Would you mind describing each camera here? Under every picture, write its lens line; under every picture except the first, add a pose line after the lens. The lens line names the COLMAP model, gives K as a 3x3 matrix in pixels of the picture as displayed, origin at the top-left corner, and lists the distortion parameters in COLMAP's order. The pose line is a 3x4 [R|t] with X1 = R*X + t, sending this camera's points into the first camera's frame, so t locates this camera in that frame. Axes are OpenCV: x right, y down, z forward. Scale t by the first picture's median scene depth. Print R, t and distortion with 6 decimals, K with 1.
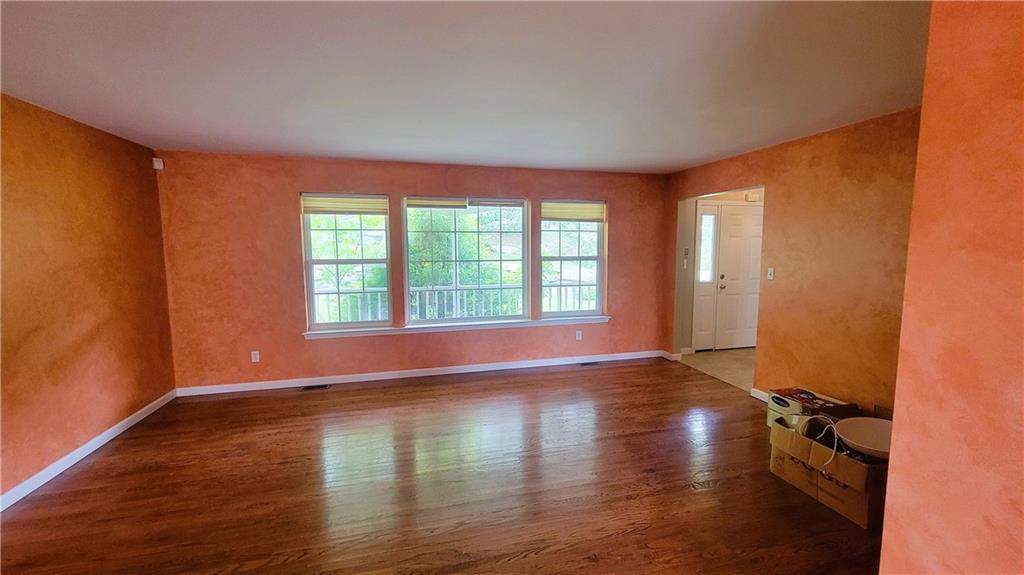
lens RADIAL K [[408.2, 0, 519.4], [0, 408.2, 287.1], [0, 0, 1]] dist [-0.002122, -0.000122]
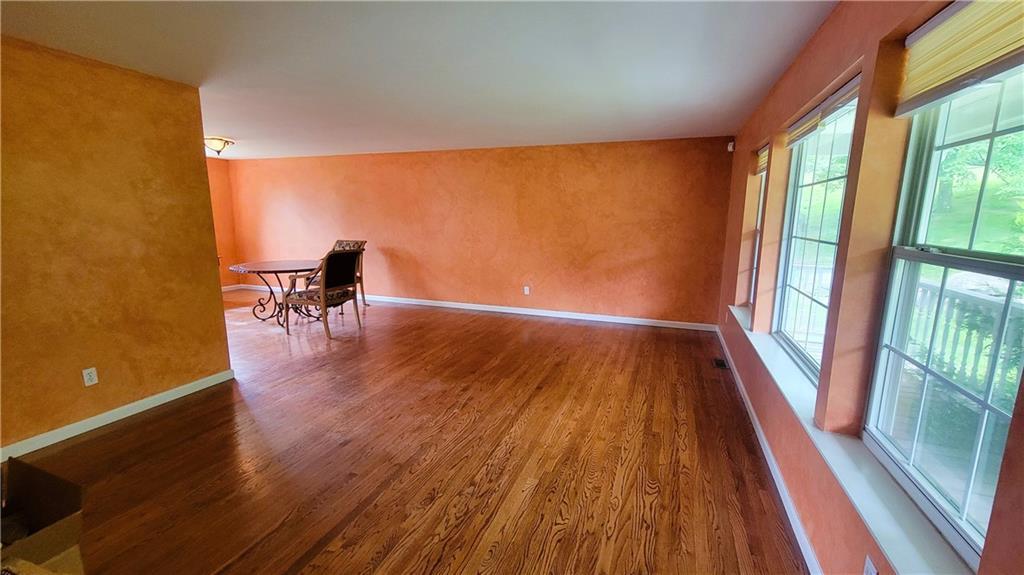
lens RADIAL K [[408.2, 0, 520.4], [0, 408.2, 285.6], [0, 0, 1]] dist [-0.002122, -0.000122]
pose [[-0.564080, 0.132113, -0.815083, 0.688477], [-0.092484, 0.970798, 0.221356, -0.128002], [0.820524, 0.200244, -0.535389, 1.494487]]
